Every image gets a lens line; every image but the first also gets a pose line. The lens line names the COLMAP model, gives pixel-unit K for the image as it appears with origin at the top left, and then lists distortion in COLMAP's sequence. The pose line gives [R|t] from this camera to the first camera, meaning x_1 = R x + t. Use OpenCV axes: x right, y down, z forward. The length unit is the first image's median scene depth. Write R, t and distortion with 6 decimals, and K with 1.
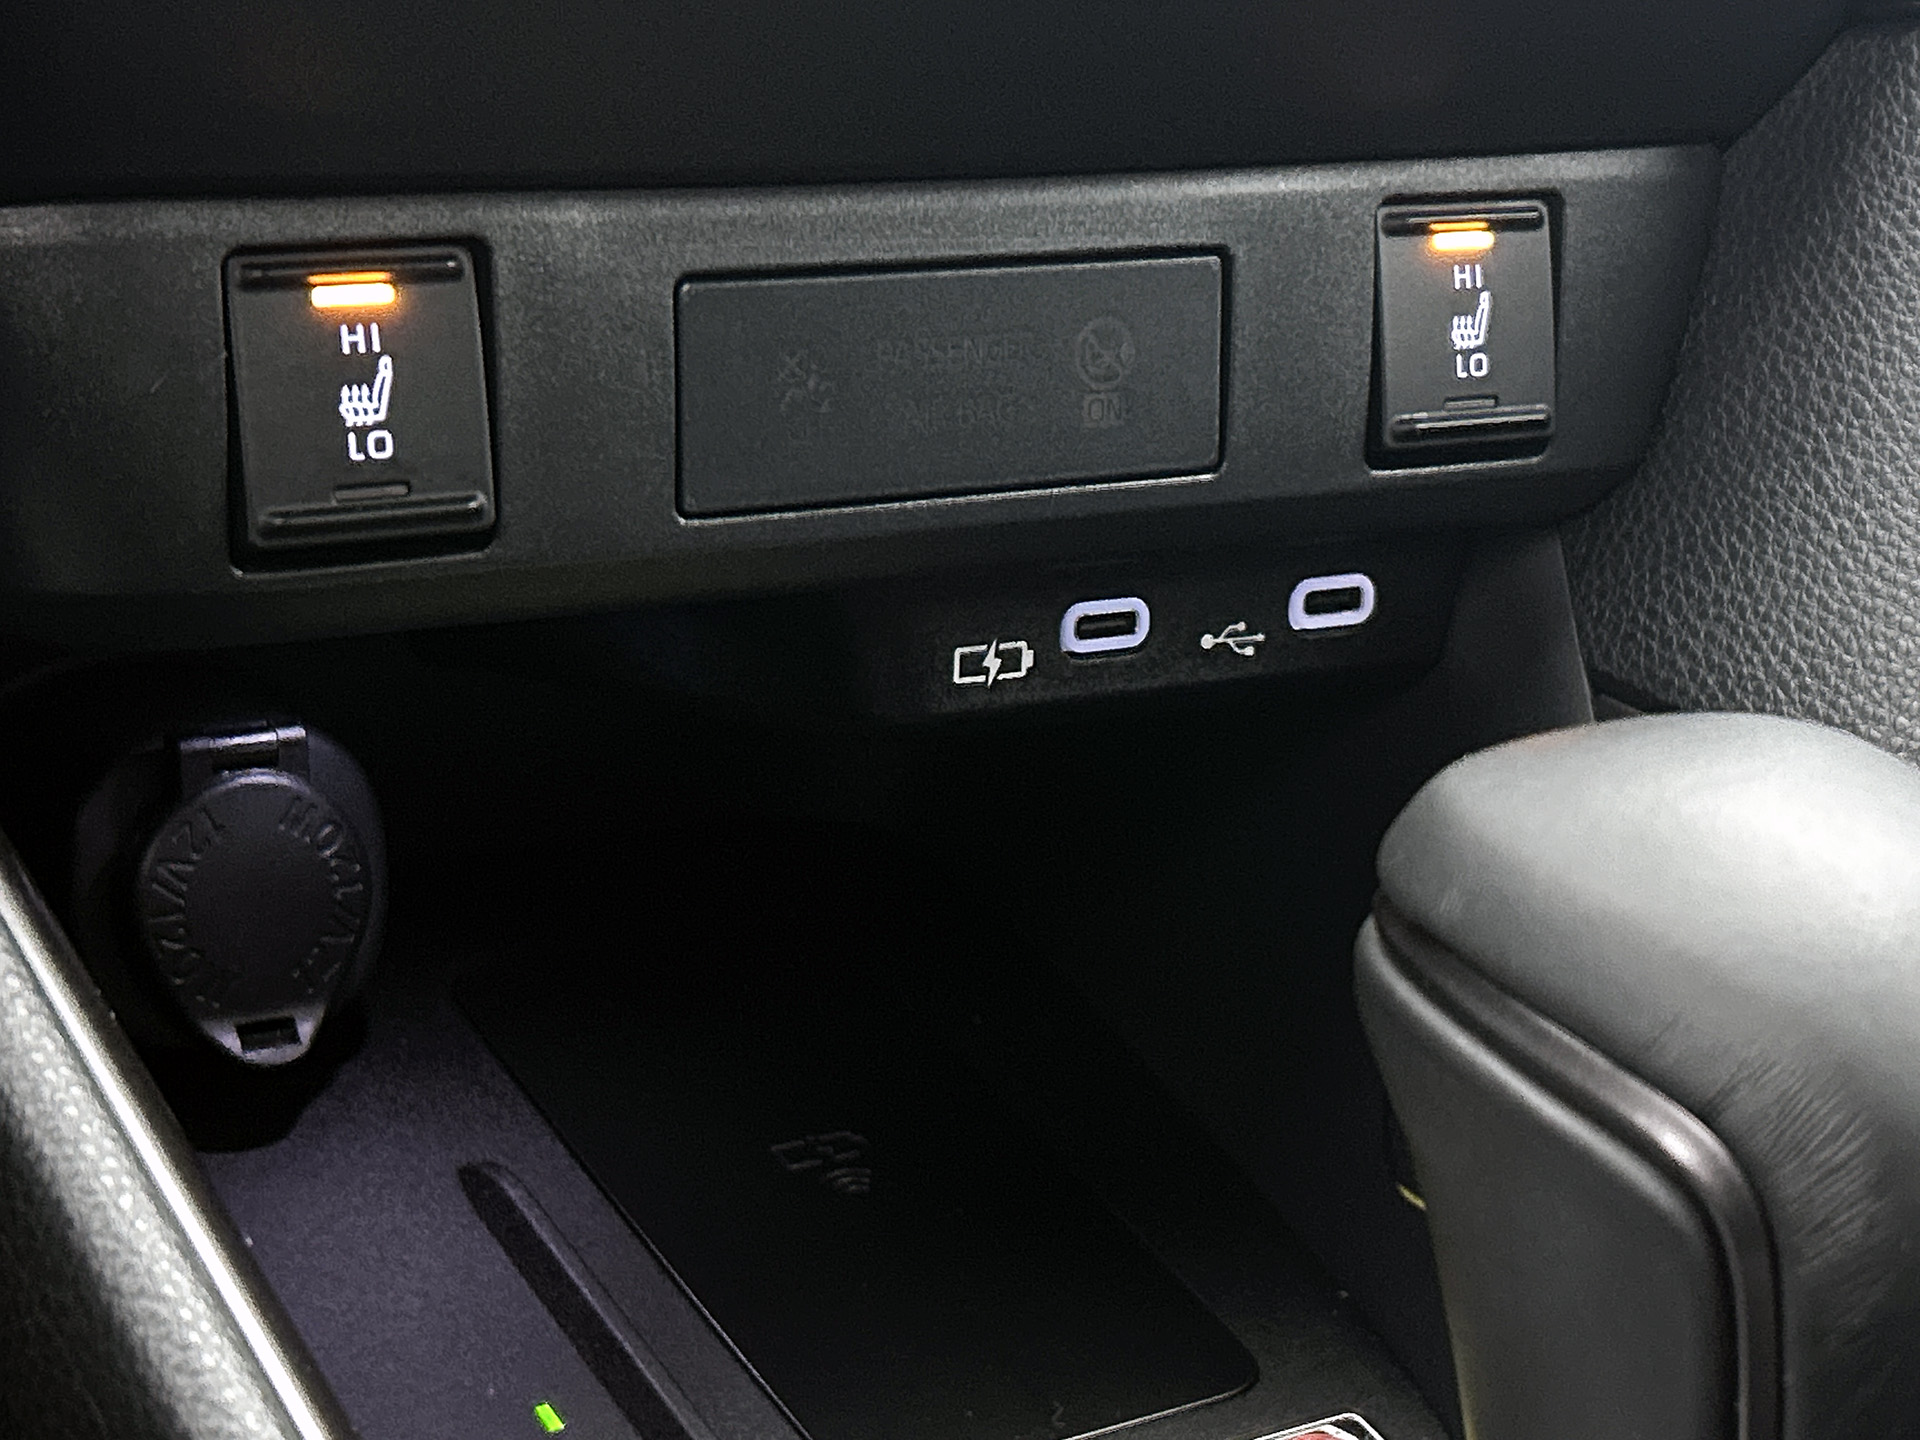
lens RADIAL K [[3511.8, 0, 960.0], [0, 3511.8, 720.0], [0, 0, 1]] dist [0.145766, -0.934078]
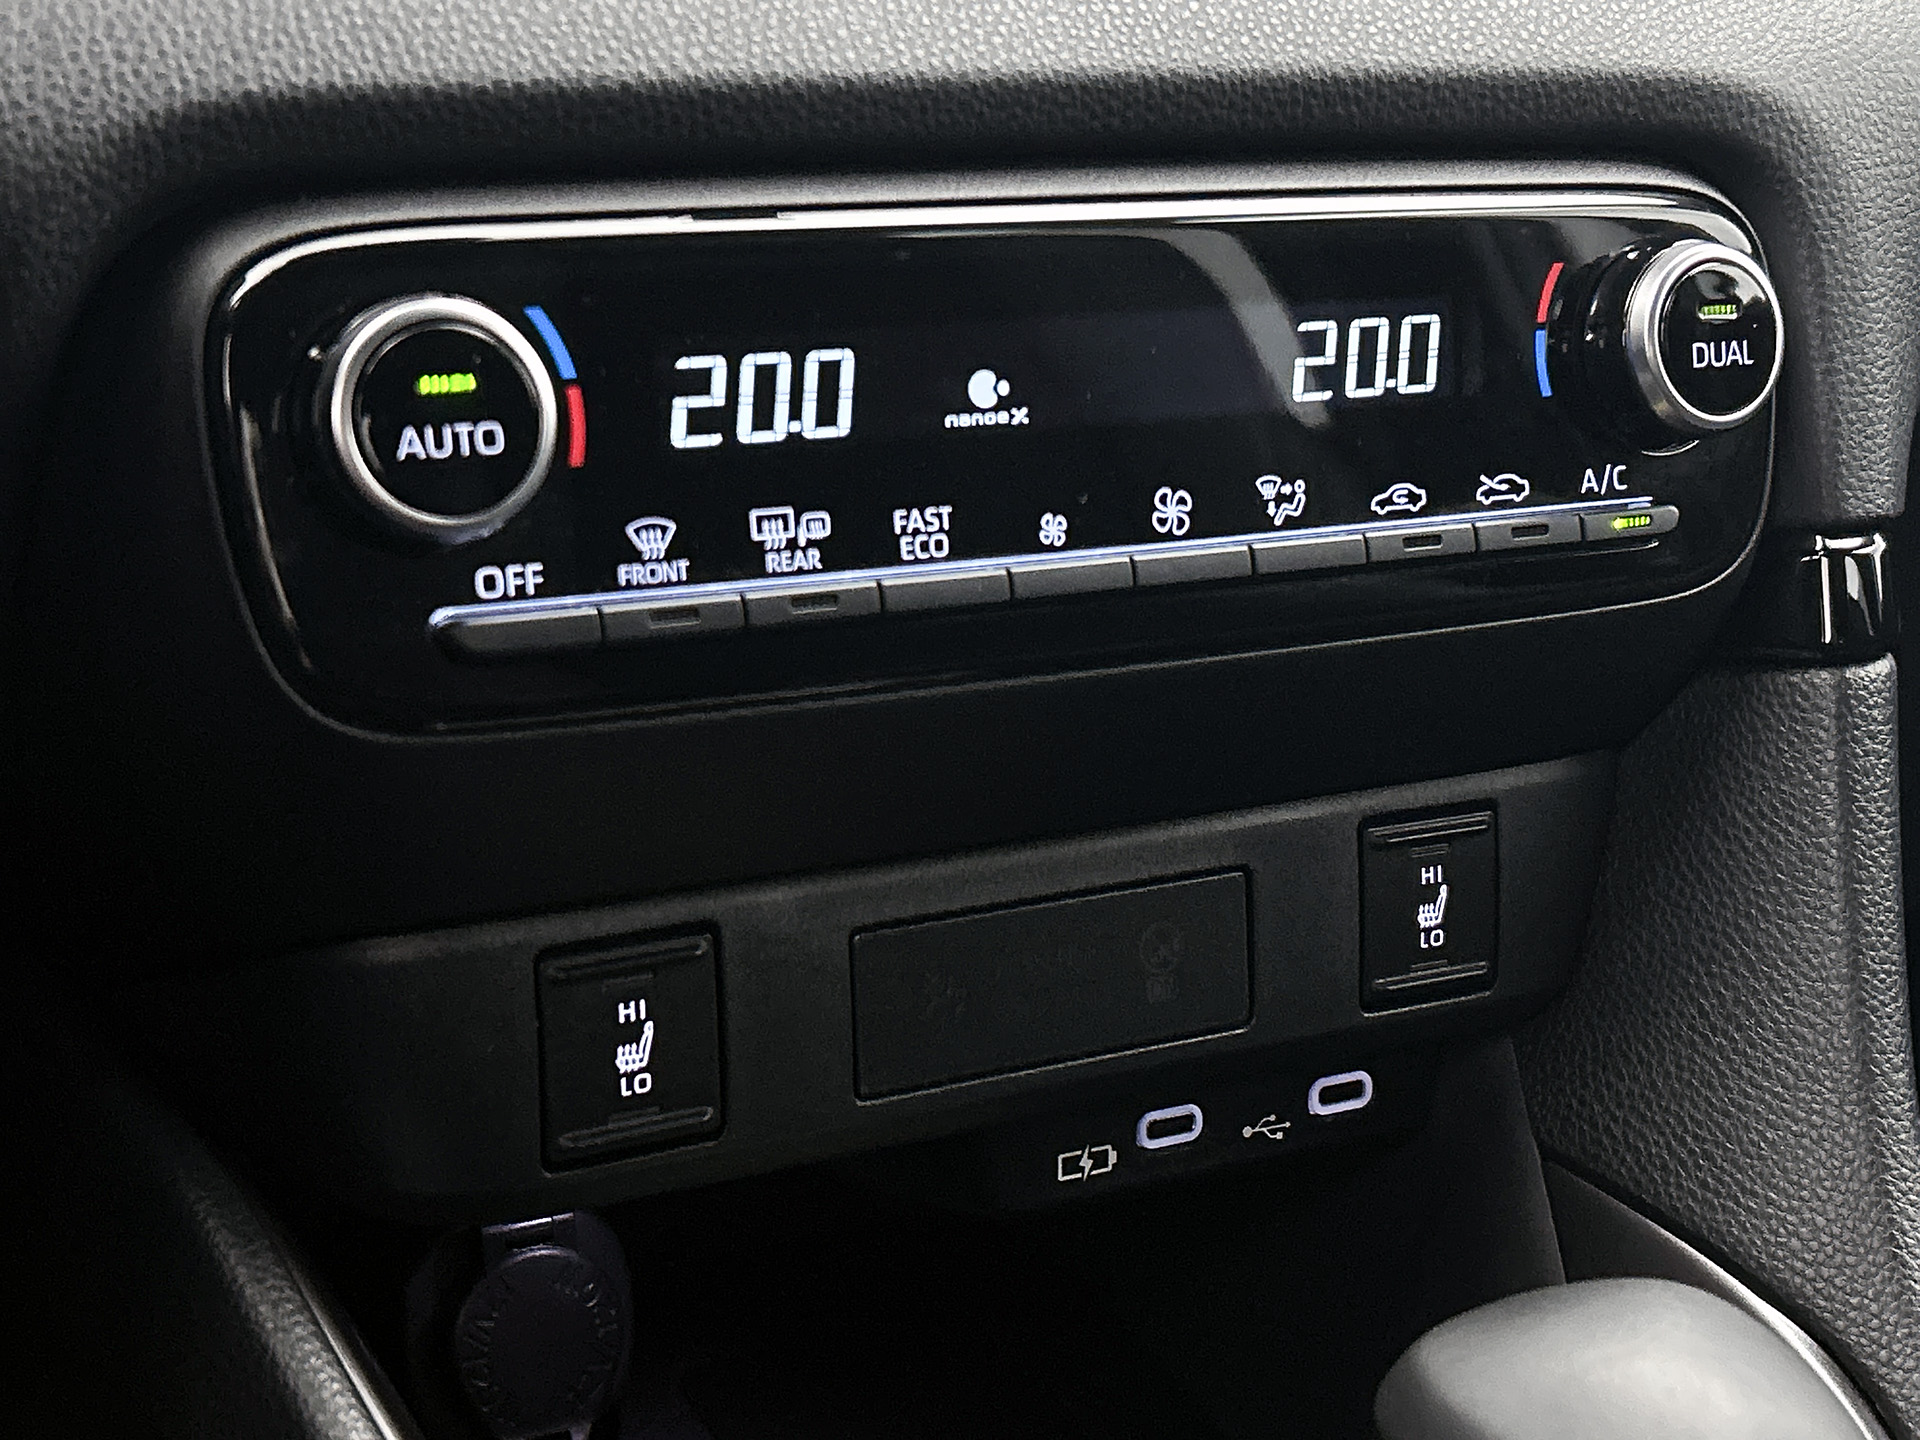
lens RADIAL K [[2903.7, 0, 930.8], [0, 2903.7, 723.5], [0, 0, 1]] dist [0.046032, -0.180978]
pose [[0.998593, -0.036320, -0.038639, -0.001067], [0.033001, 0.995977, -0.083314, -0.091491], [0.041509, 0.081921, 0.995774, -0.115387]]
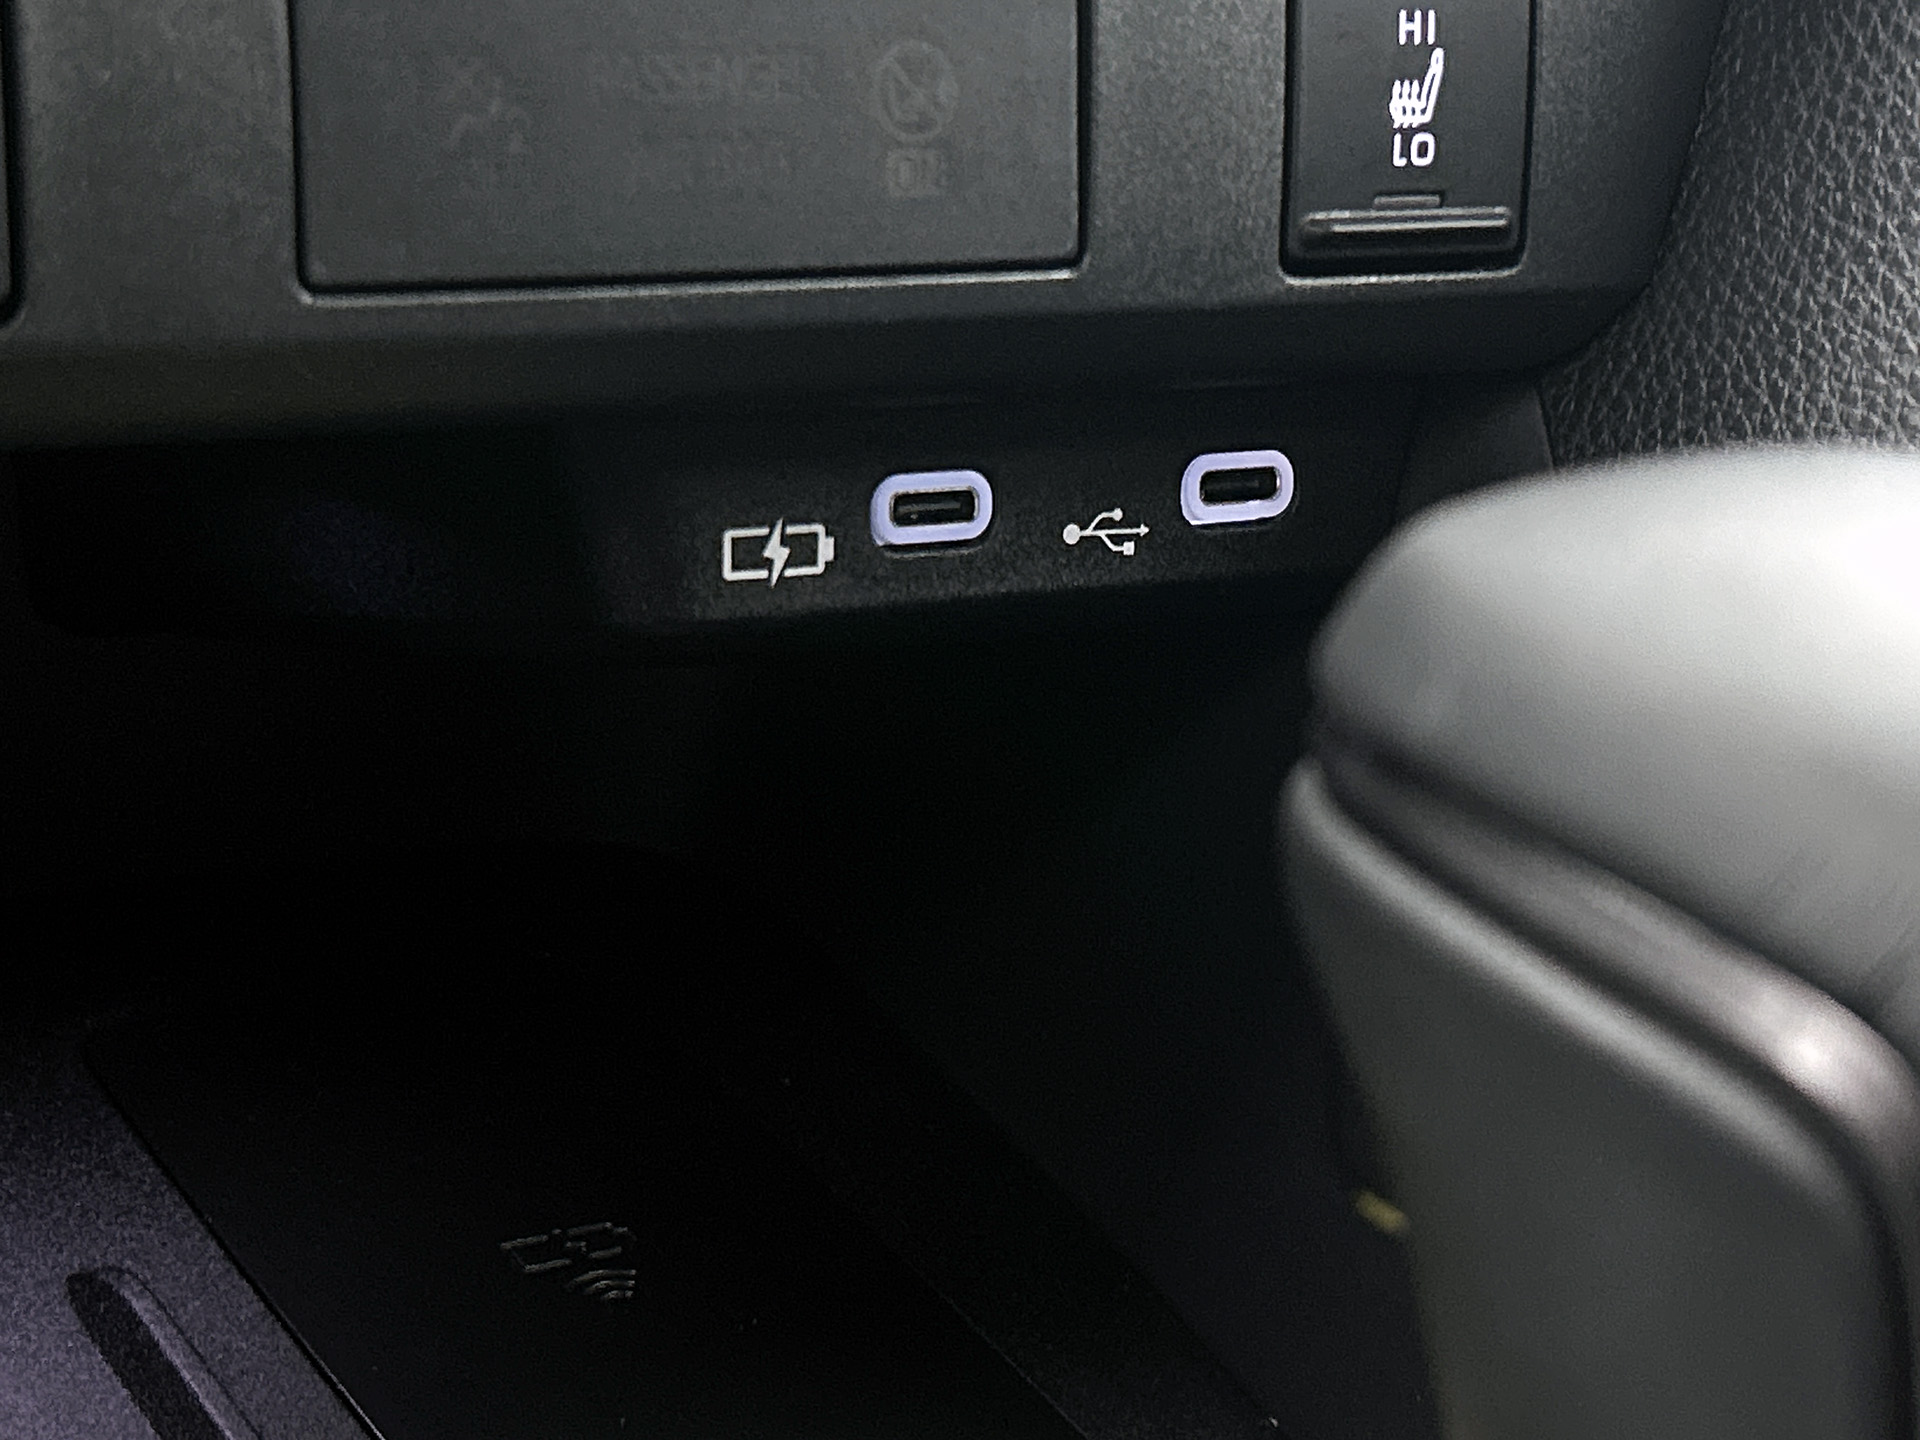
lens RADIAL K [[3896.4, 0, 960.0], [0, 3896.4, 720.0], [0, 0, 1]] dist [0.157031, -1.074343]
pose [[0.999262, -0.017801, 0.034047, 0.018823], [0.019057, 0.999137, -0.036917, 0.048656], [-0.033360, 0.037538, 0.998738, 0.187769]]
